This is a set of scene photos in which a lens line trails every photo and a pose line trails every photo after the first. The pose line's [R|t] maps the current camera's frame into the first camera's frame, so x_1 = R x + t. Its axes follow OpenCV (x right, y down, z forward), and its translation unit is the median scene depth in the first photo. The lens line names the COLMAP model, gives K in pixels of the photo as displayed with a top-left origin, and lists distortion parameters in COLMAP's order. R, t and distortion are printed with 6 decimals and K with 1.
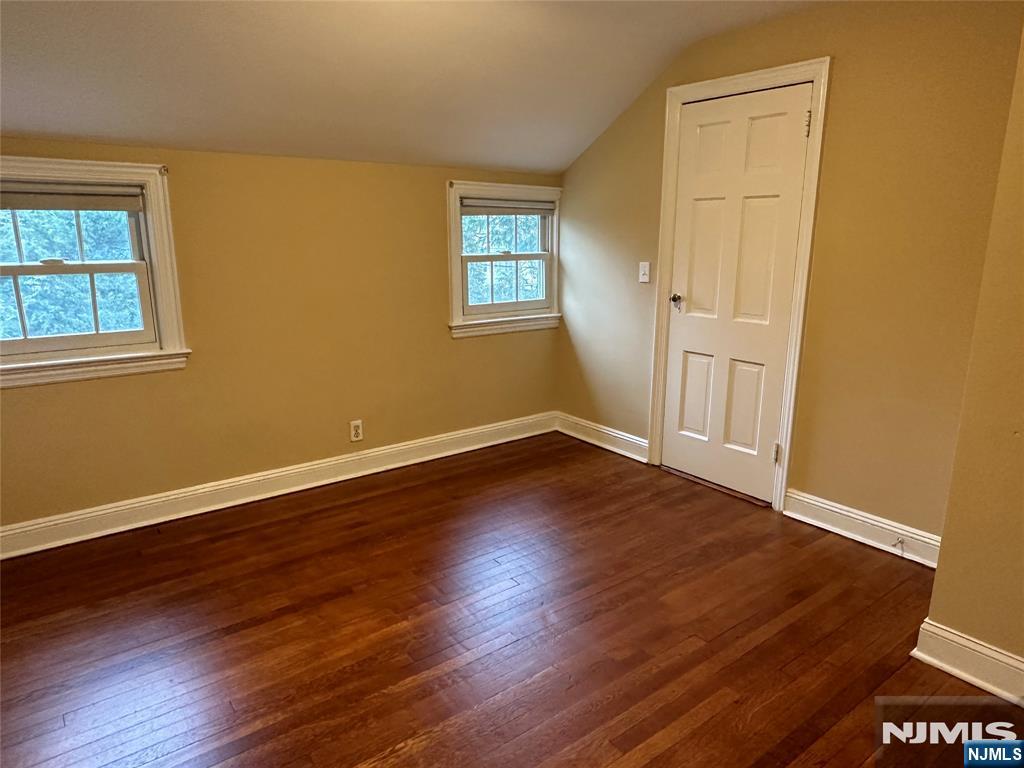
lens RADIAL K [[656.9, 0, 508.1], [0, 656.9, 382.7], [0, 0, 1]] dist [-0.004197, 0.000695]
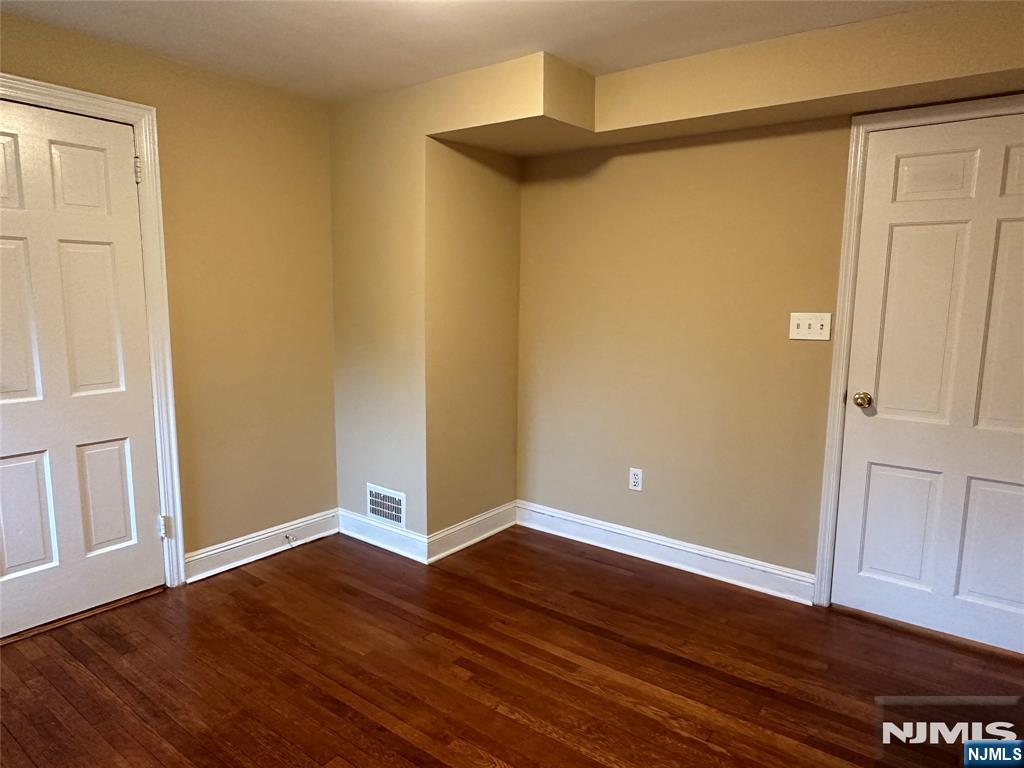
lens RADIAL K [[656.9, 0, 508.4], [0, 656.9, 387.3], [0, 0, 1]] dist [-0.004197, 0.000695]
pose [[-0.255316, -0.148715, 0.955352, -0.549861], [0.202060, 0.958074, 0.203139, -0.165376], [-0.945508, 0.244903, -0.214562, 0.704871]]
